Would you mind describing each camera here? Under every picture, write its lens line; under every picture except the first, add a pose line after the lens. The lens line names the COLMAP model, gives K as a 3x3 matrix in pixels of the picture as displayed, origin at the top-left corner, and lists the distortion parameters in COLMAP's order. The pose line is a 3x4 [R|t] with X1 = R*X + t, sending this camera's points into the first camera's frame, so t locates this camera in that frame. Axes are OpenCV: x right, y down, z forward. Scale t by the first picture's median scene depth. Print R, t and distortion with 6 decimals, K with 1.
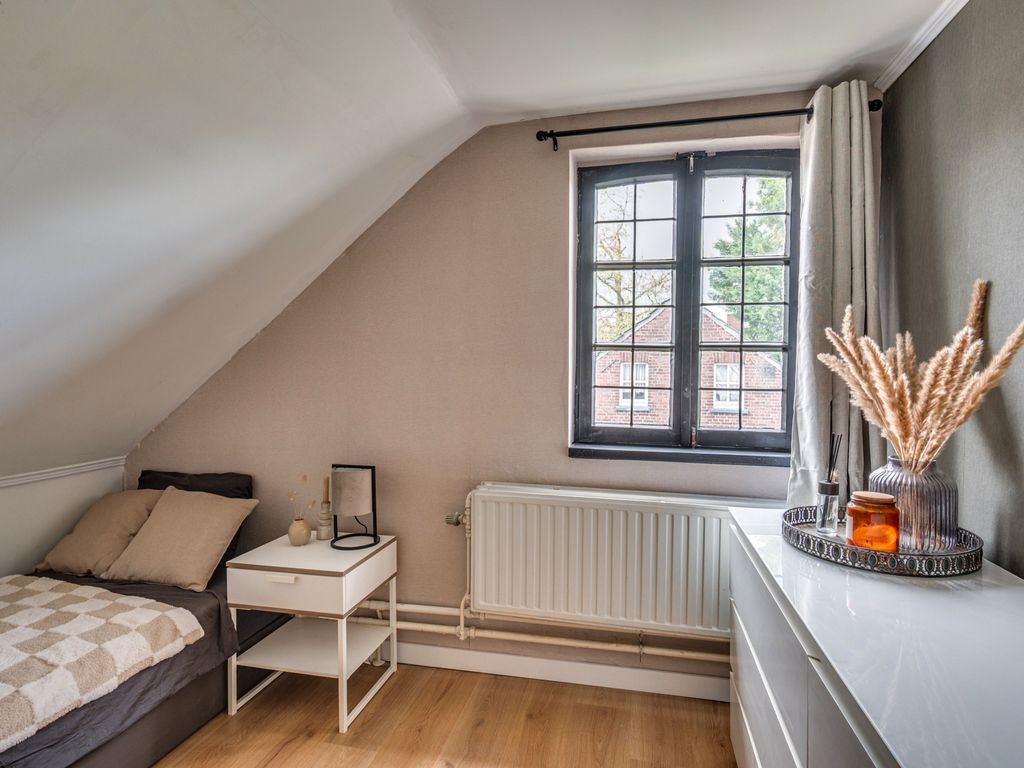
lens RADIAL K [[544.9, 0, 511.5], [0, 544.9, 374.9], [0, 0, 1]] dist [0.002356, 0.000068]
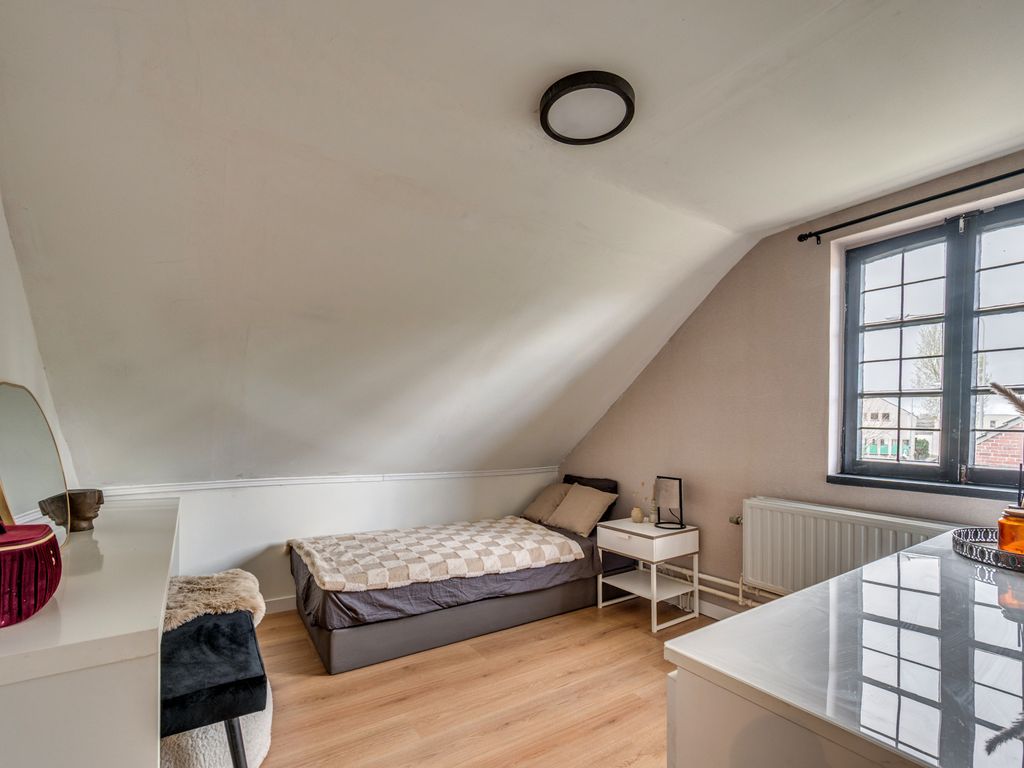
lens RADIAL K [[494.6, 0, 507.6], [0, 494.6, 430.5], [0, 0, 1]] dist [-0.000734, 0.000009]
pose [[0.719520, 0.006852, -0.694438, 0.380317], [-0.002446, 0.999970, 0.007332, 0.022521], [0.694467, -0.003577, 0.719515, -0.365708]]
